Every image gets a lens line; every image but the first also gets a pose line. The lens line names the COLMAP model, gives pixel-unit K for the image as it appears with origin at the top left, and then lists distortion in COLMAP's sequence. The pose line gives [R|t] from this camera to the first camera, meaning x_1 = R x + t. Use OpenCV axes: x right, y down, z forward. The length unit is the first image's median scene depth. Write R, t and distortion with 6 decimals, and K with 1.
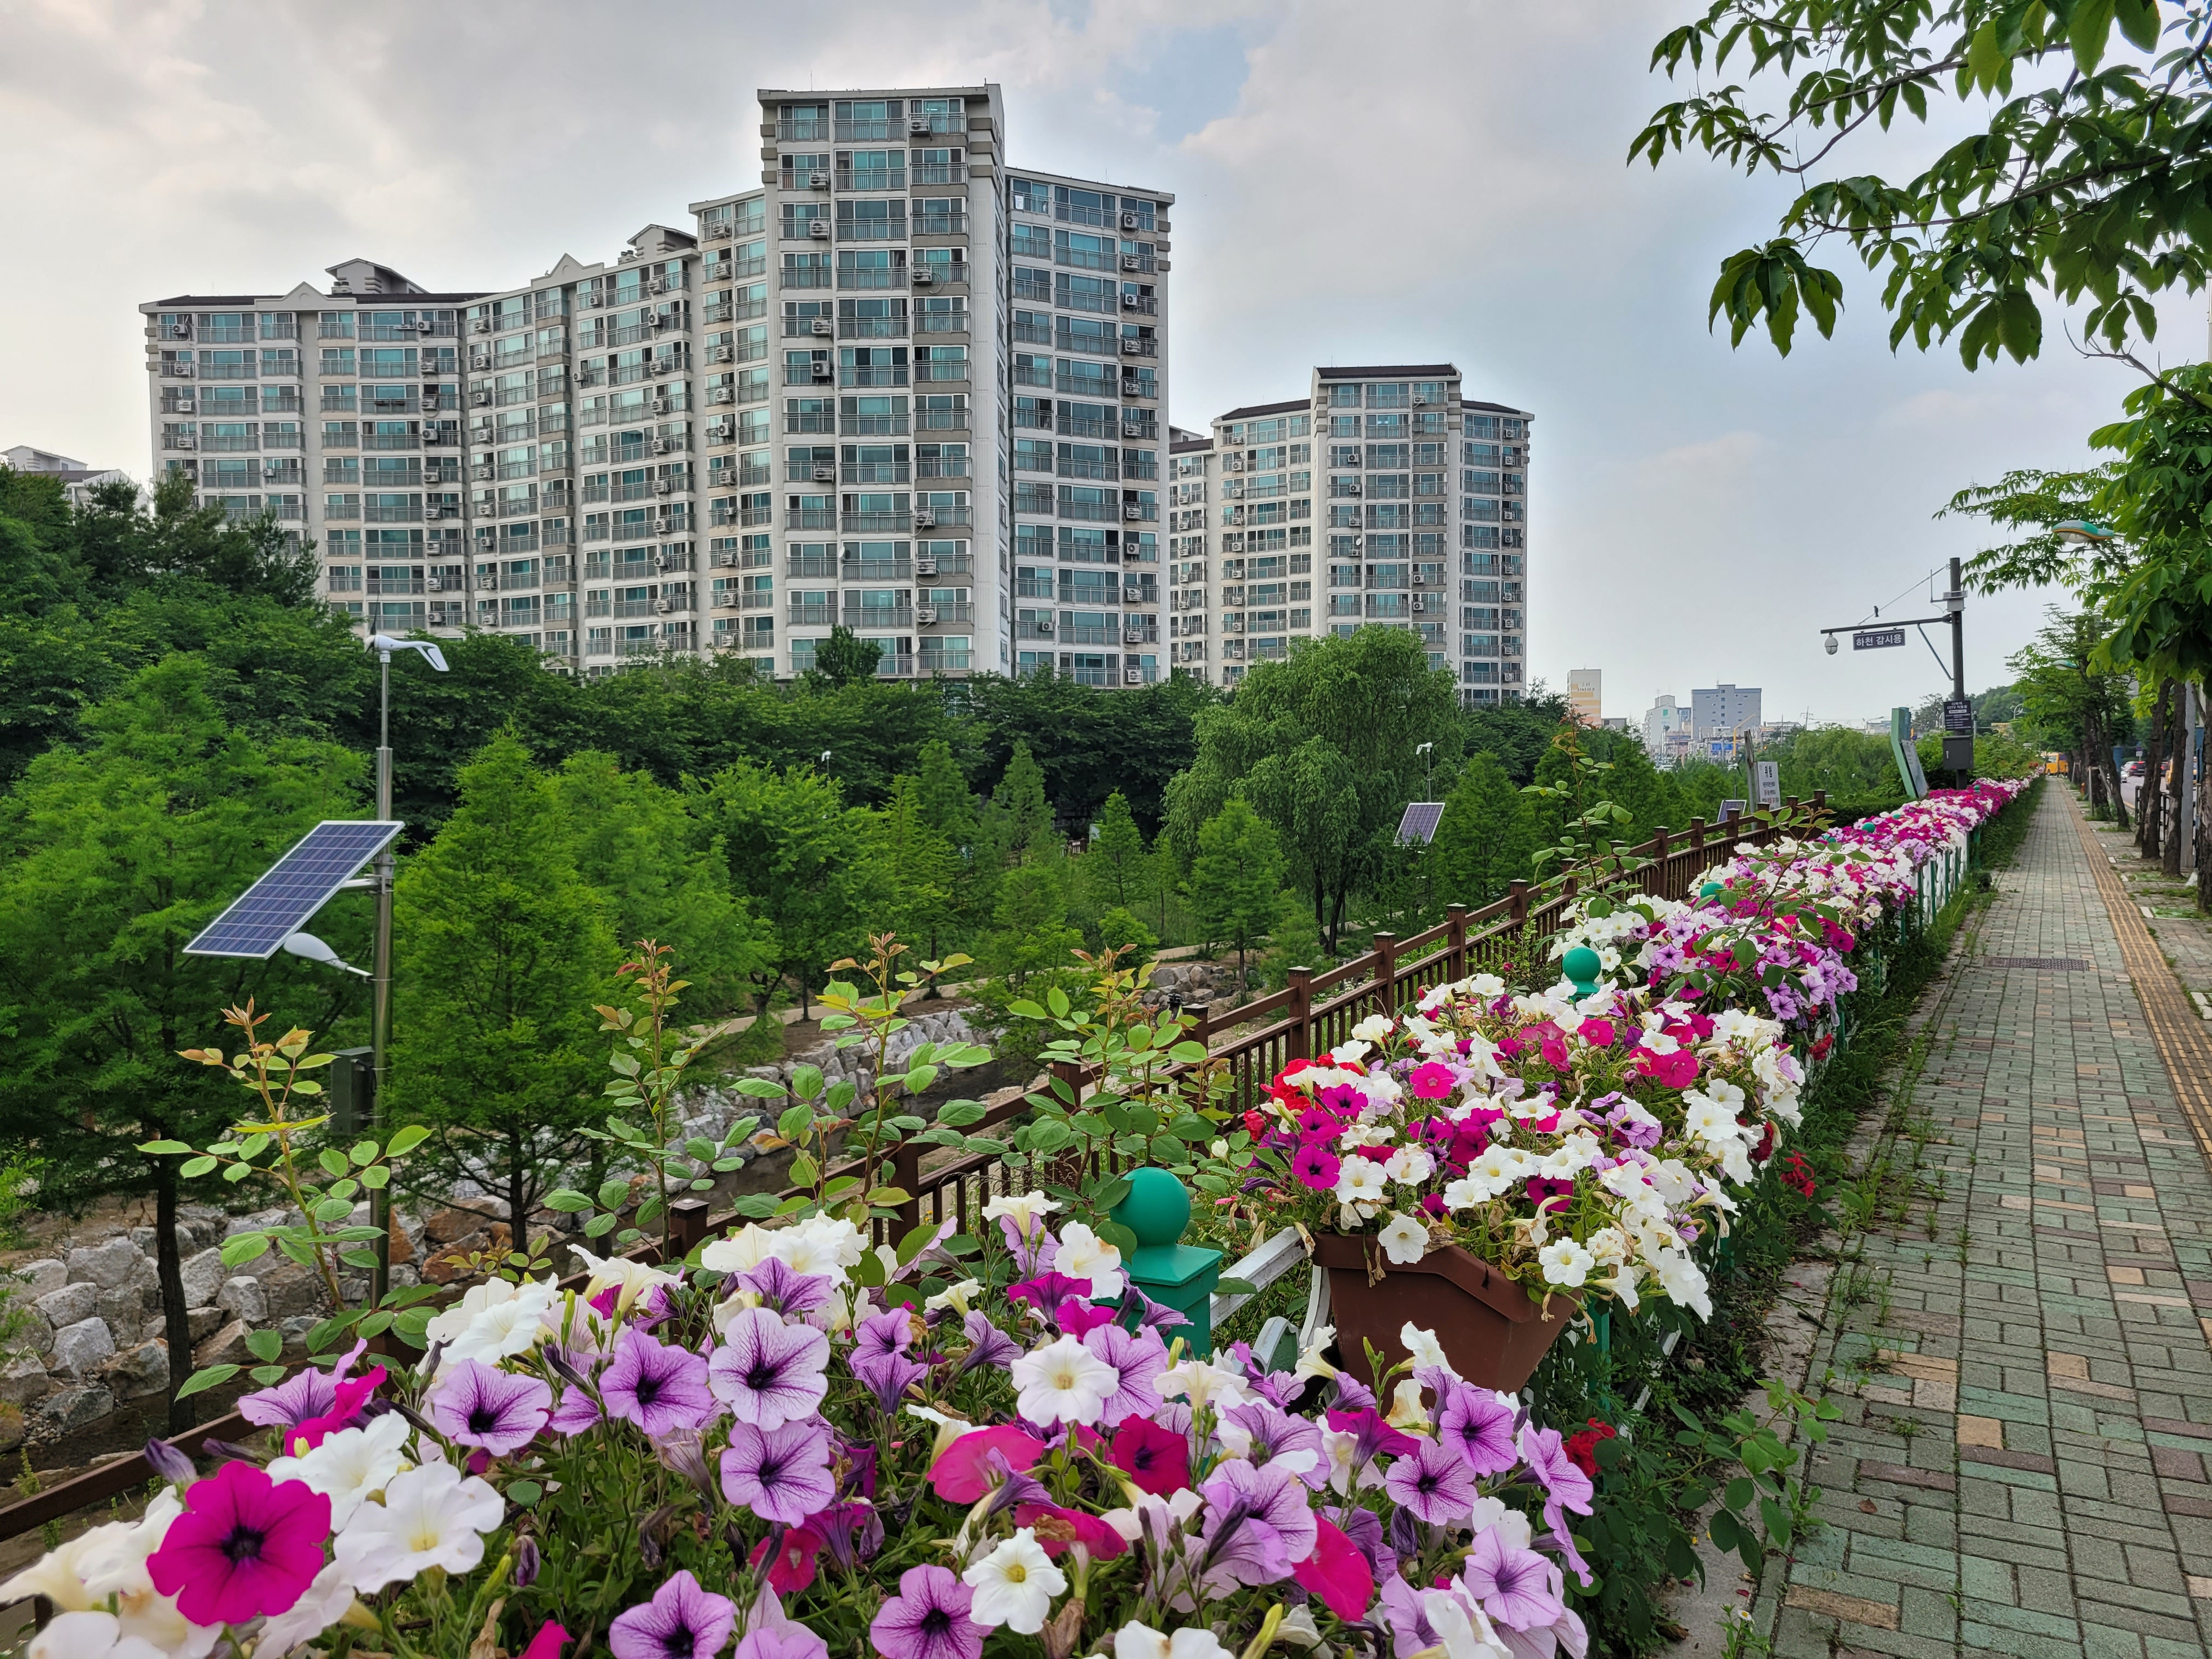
lens RADIAL K [[1606.7, 0, 1104.0], [0, 1606.7, 862.4], [0, 0, 1]] dist [0.045256, -0.048340]
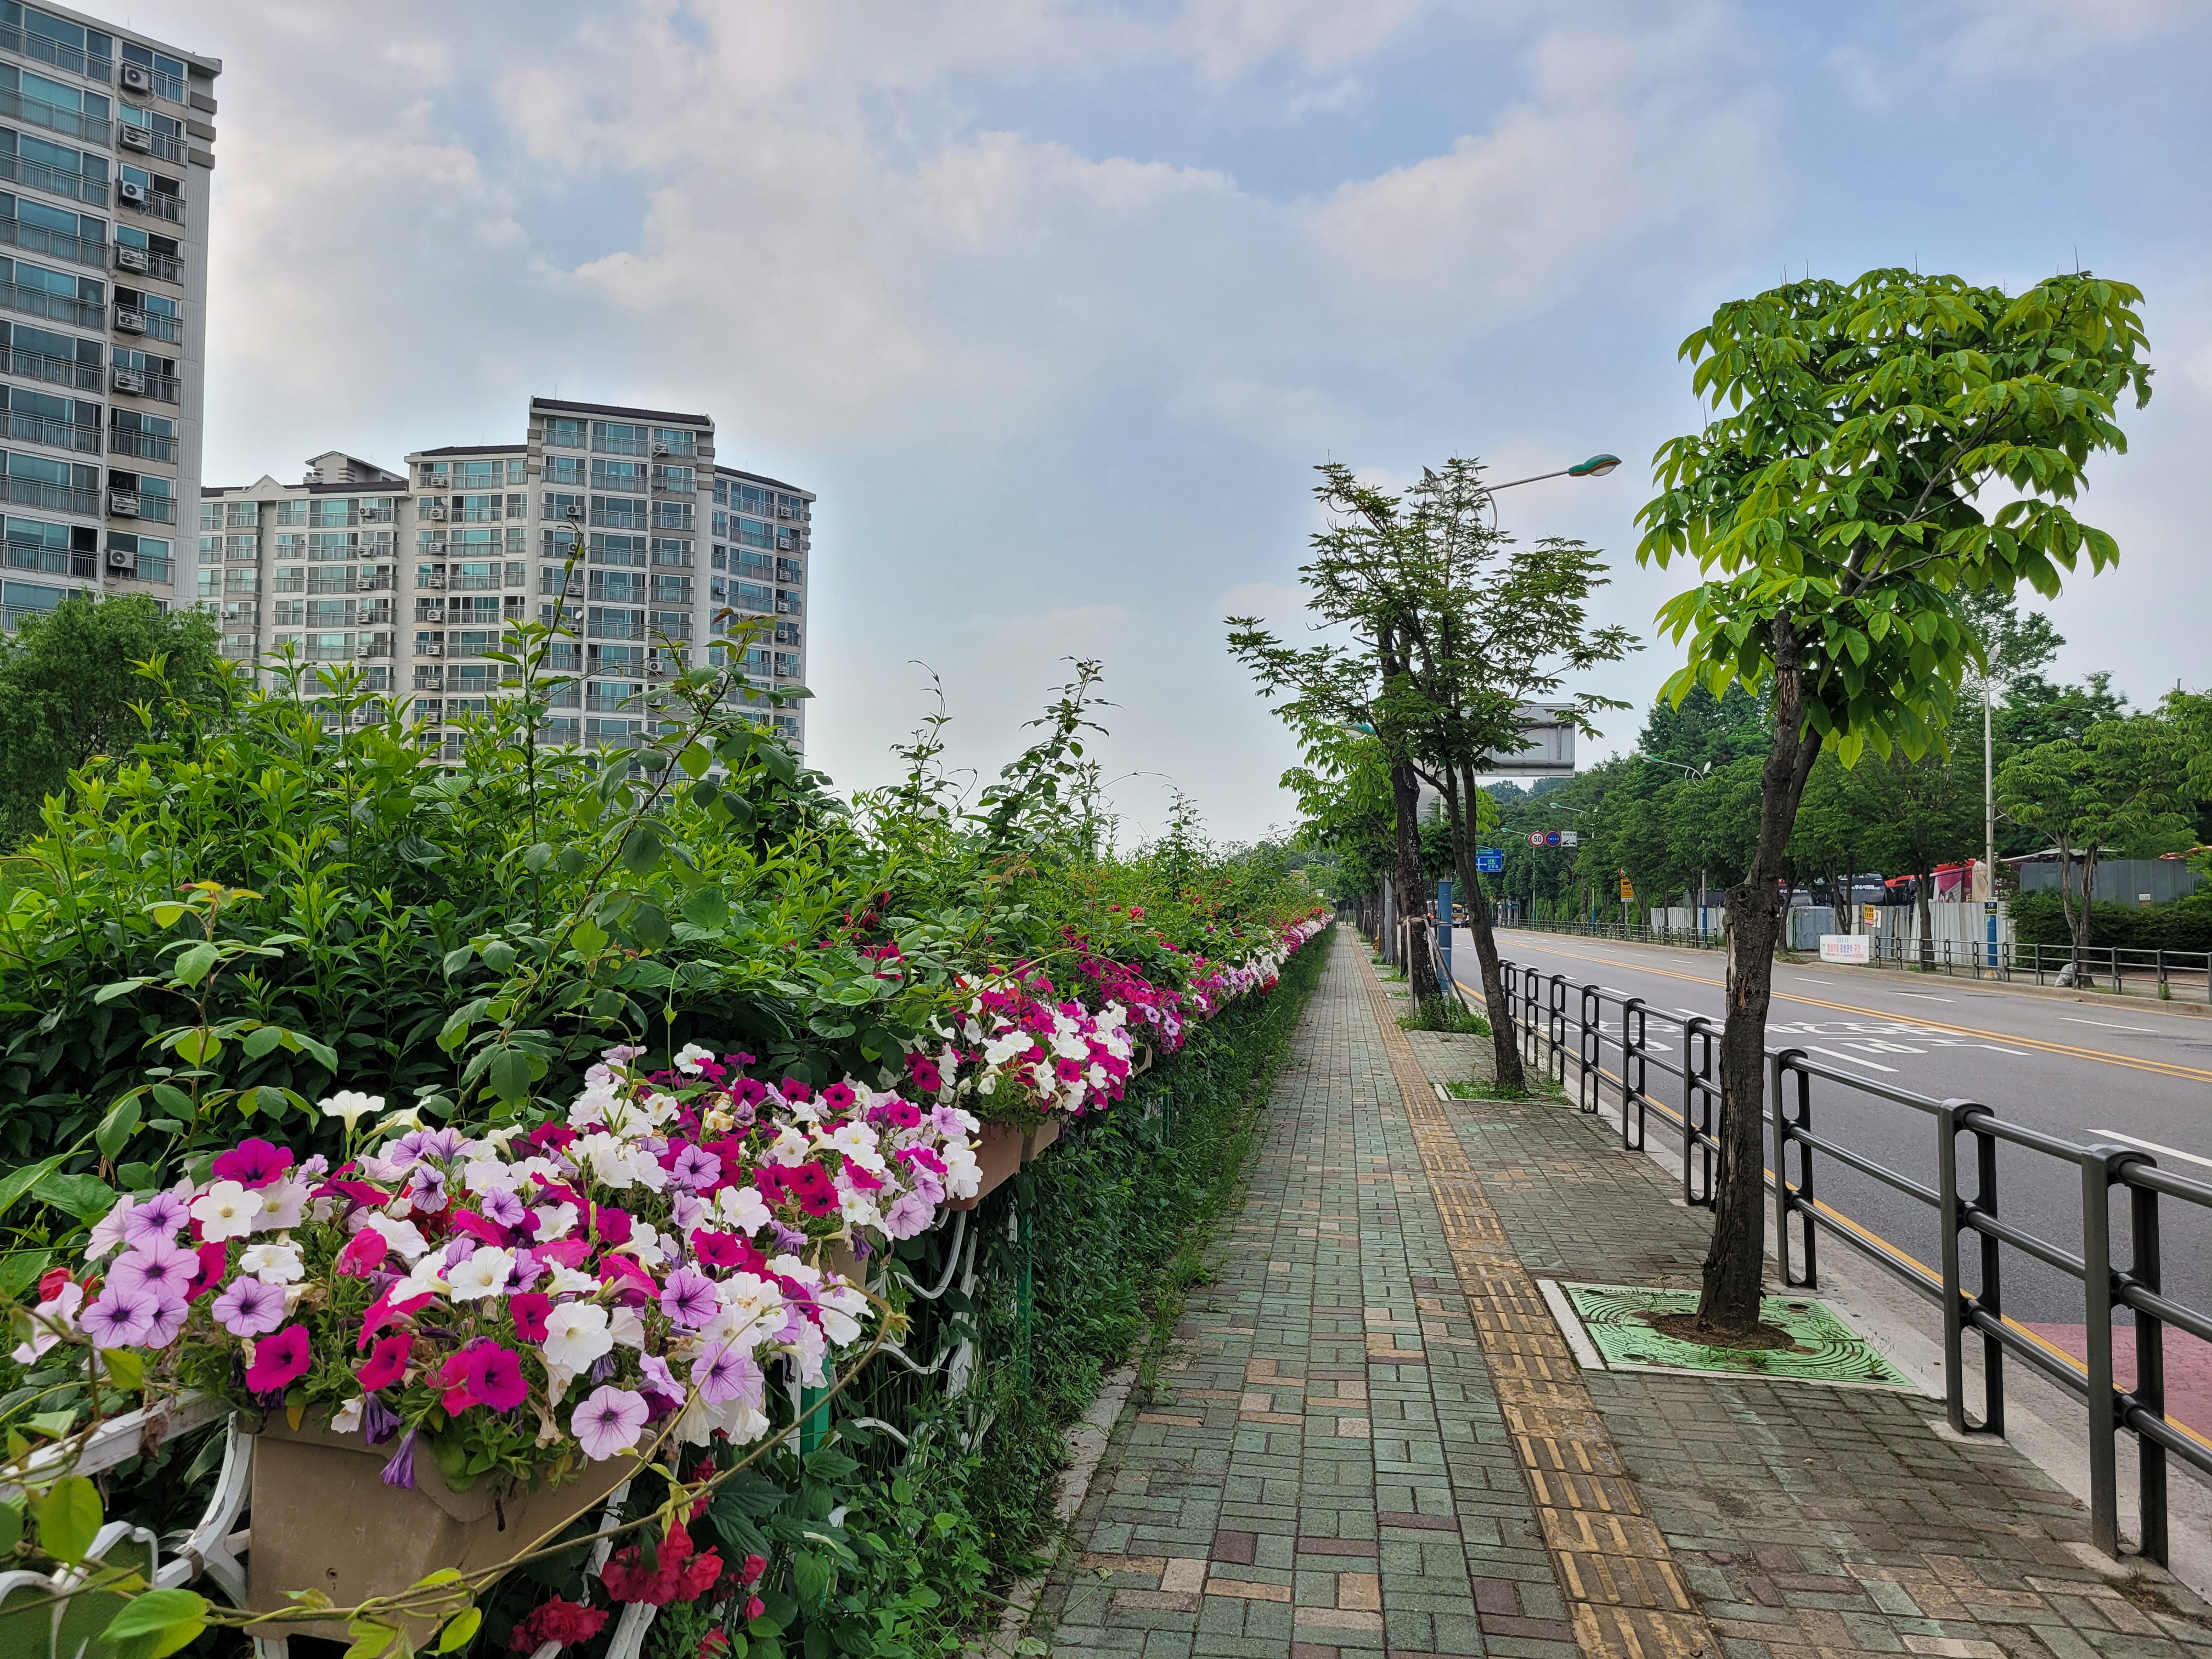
lens RADIAL K [[1606.7, 0, 1104.0], [0, 1606.7, 862.4], [0, 0, 1]] dist [0.045256, -0.048340]
pose [[0.928018, 0.027156, 0.371544, 0.101579], [0.004353, 0.996481, -0.083706, -0.011427], [-0.372509, 0.079298, 0.924634, 0.178460]]
